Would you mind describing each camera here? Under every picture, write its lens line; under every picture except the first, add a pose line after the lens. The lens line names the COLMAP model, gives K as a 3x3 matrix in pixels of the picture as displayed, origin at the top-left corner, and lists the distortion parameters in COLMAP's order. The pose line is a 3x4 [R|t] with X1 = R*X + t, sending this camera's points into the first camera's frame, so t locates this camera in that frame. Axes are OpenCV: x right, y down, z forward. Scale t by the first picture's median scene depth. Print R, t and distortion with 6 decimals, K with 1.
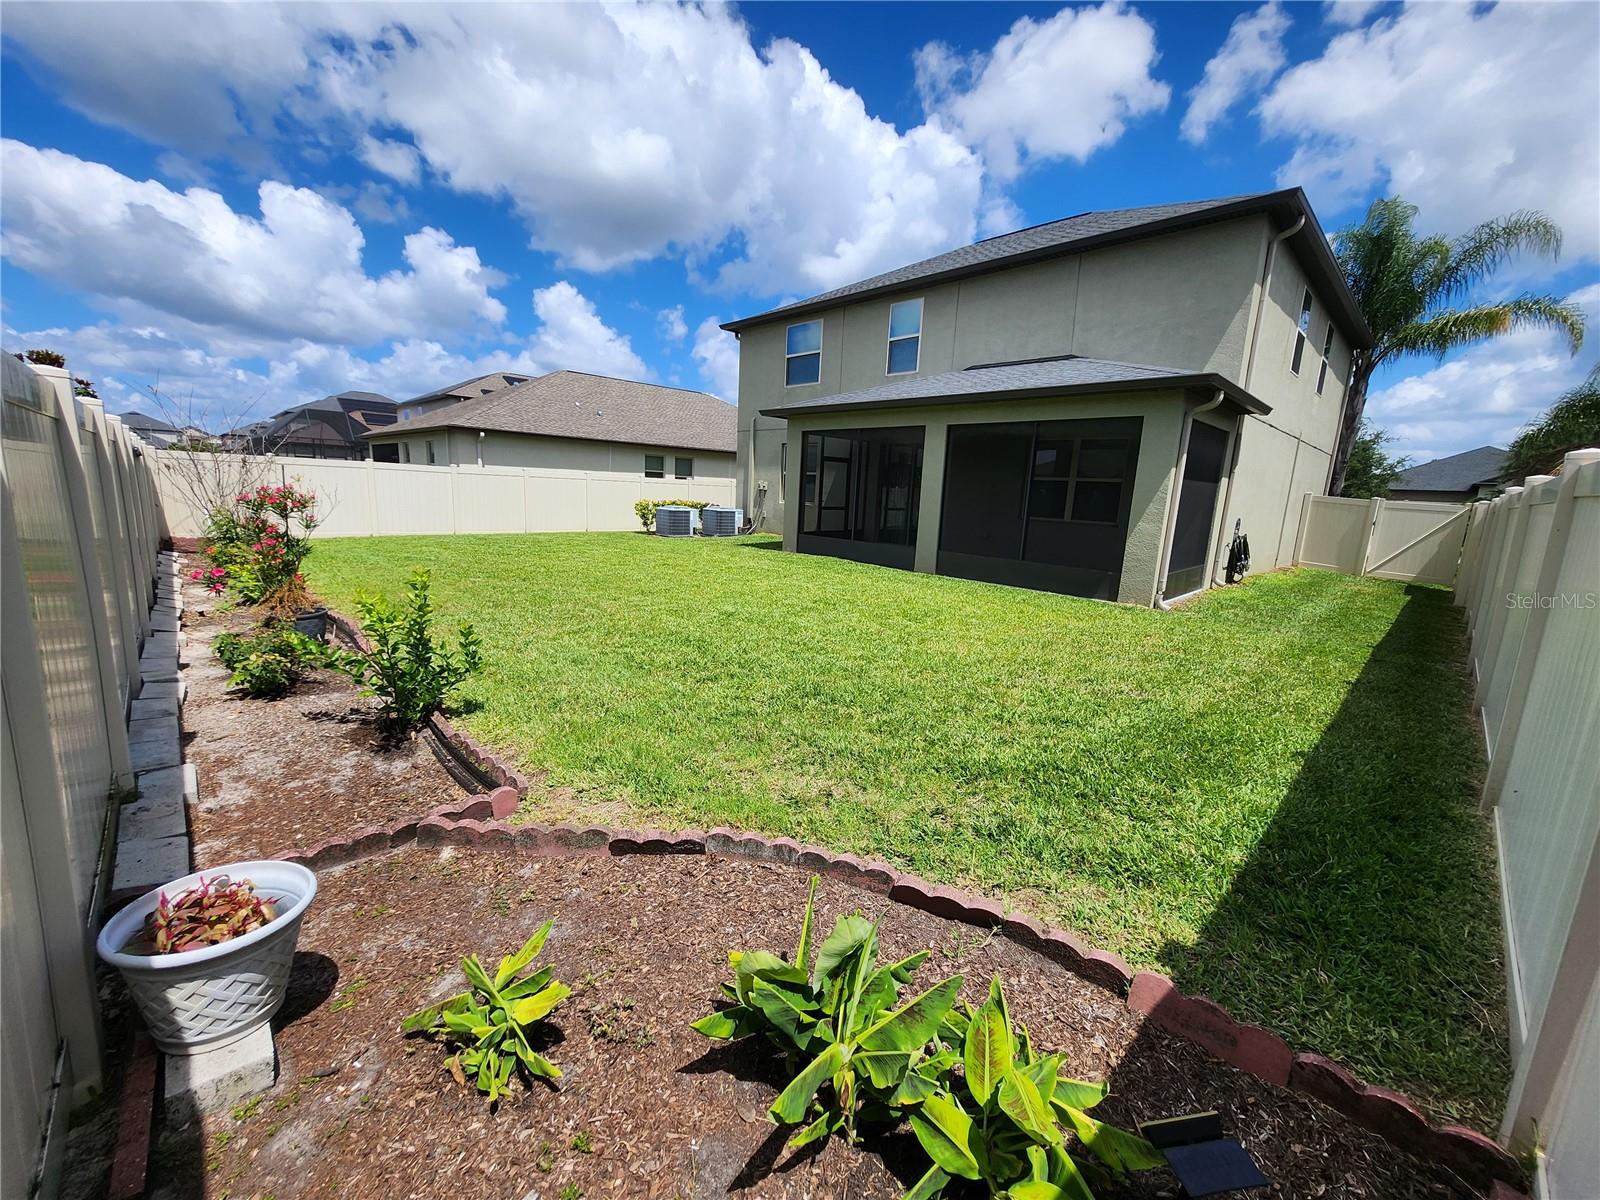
lens RADIAL K [[628.3, 0, 800.0], [0, 628.3, 600.0], [0, 0, 1]] dist [0.021410, 0.000165]
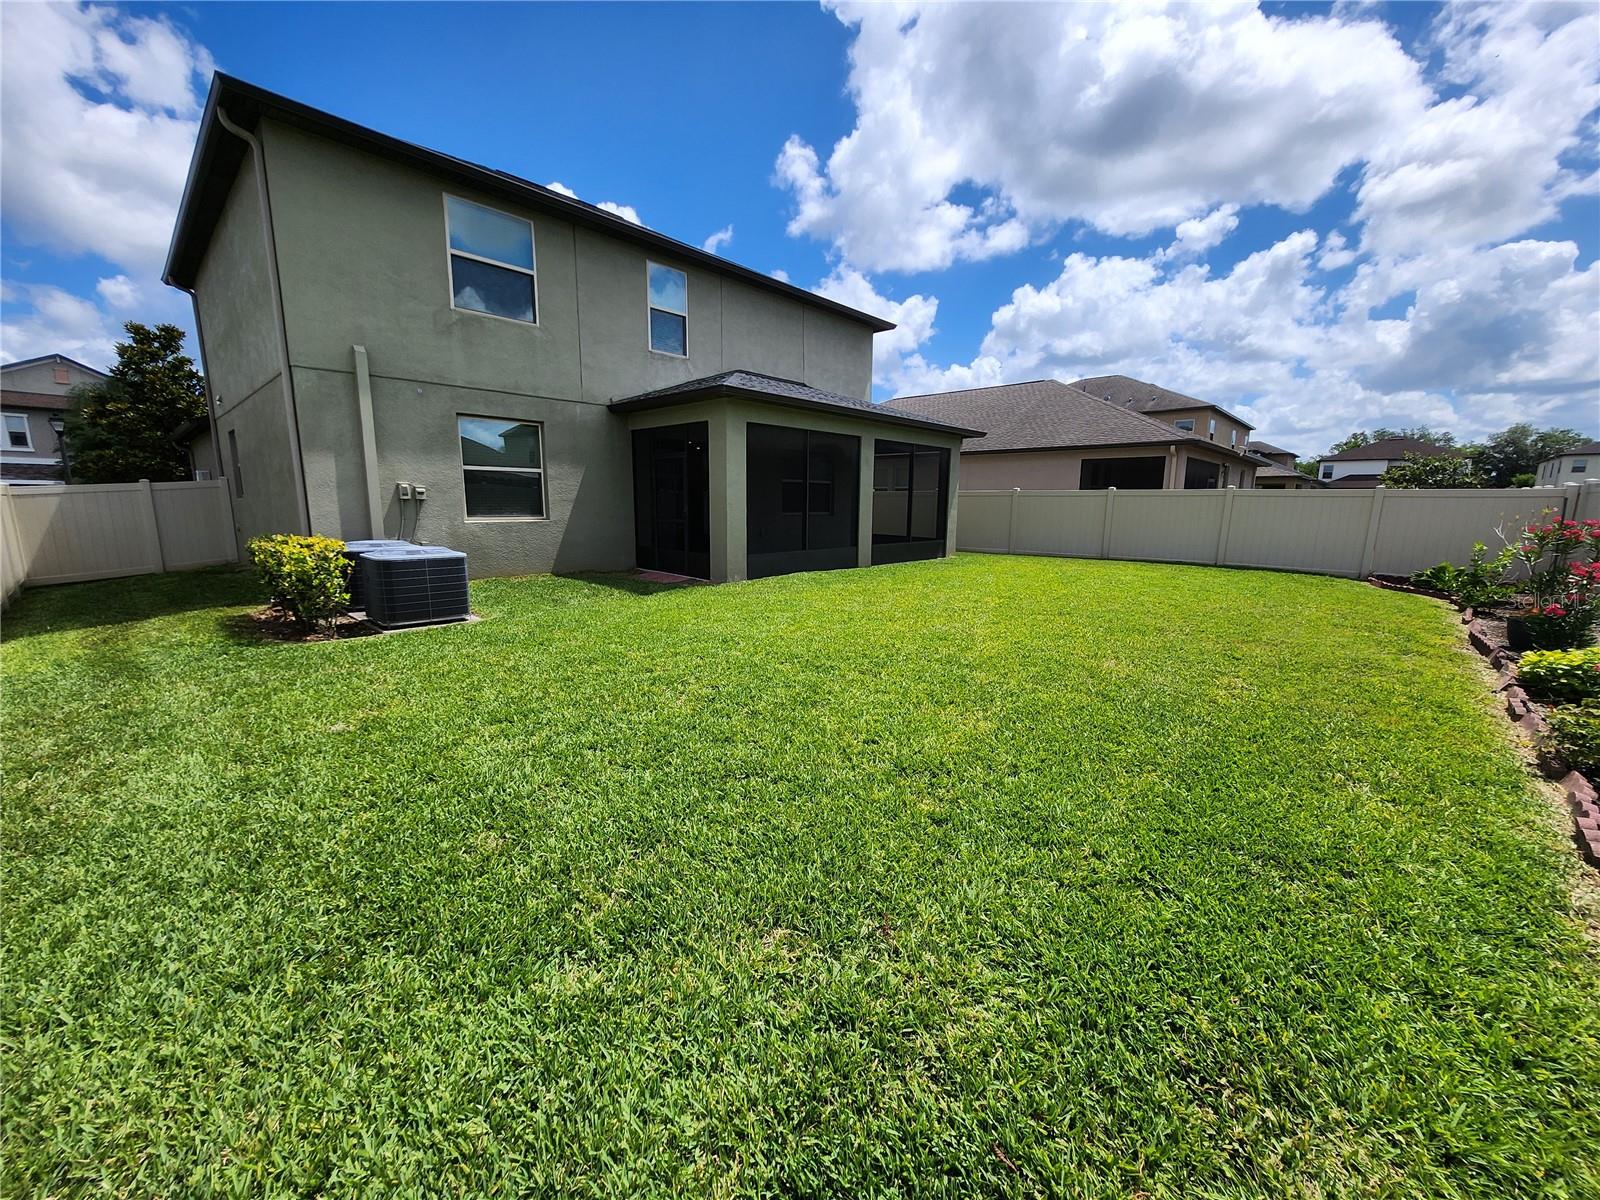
lens RADIAL K [[628.3, 0, 800.0], [0, 628.3, 600.0], [0, 0, 1]] dist [0.021410, 0.000165]
pose [[-0.042156, -0.197182, 0.979460, -0.768995], [0.172913, 0.964099, 0.201531, -0.197940], [-0.984035, 0.177857, -0.006547, 0.953953]]
